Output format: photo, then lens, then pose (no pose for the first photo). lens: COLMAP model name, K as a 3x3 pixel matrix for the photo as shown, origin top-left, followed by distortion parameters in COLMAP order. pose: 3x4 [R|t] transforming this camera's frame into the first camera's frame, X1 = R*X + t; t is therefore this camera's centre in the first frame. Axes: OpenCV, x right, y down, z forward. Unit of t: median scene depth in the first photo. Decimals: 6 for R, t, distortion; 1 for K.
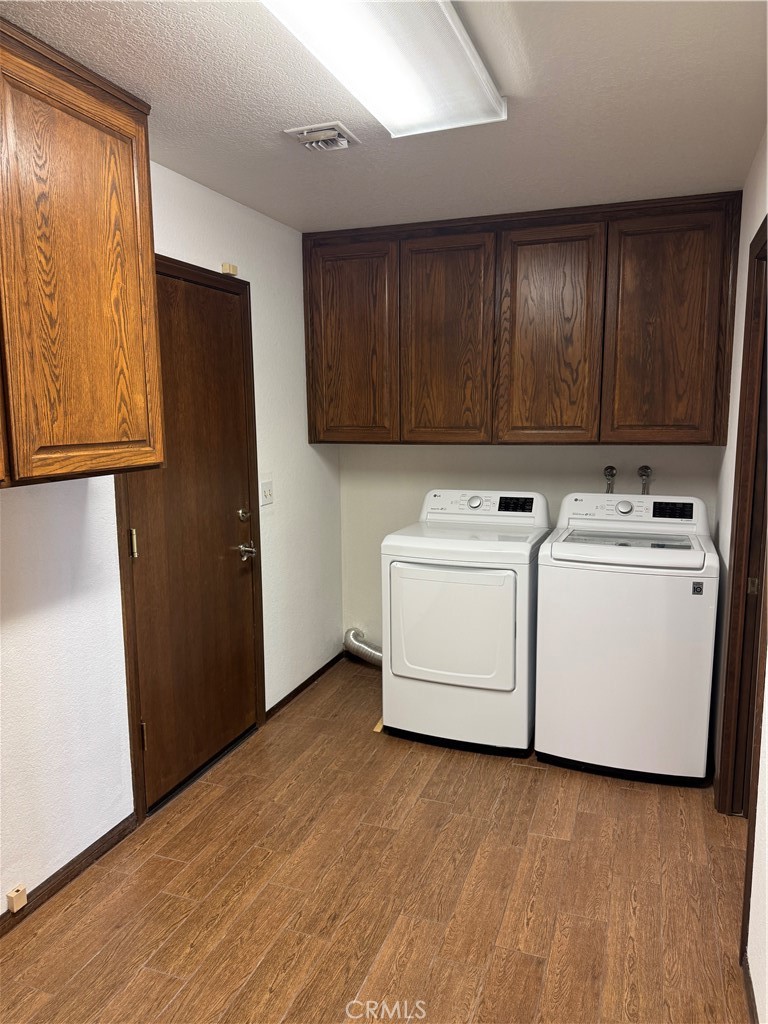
lens RADIAL K [[719.9, 0, 382.4], [0, 719.9, 512.3], [0, 0, 1]] dist [0.077343, -0.086000]
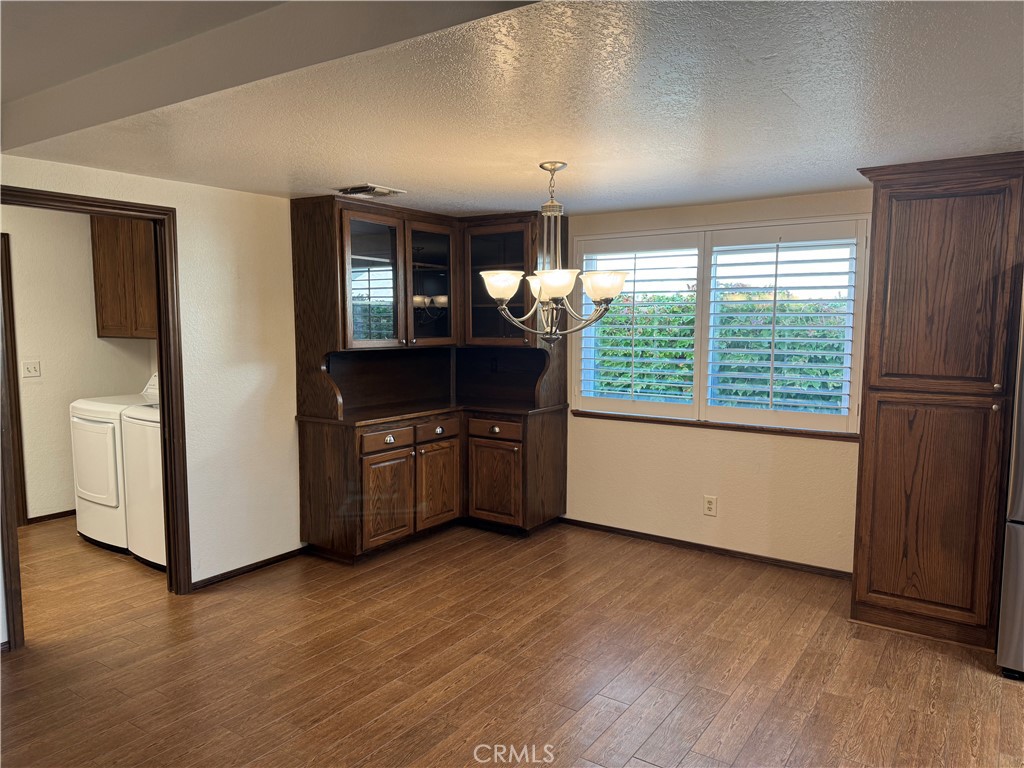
lens RADIAL K [[719.9, 0, 509.7], [0, 719.9, 388.1], [0, 0, 1]] dist [0.077343, -0.086000]
pose [[0.969927, 0.032396, -0.241229, 2.009795], [-0.043897, 0.998134, -0.042455, 0.057678], [0.239403, 0.051767, 0.969539, -0.399633]]
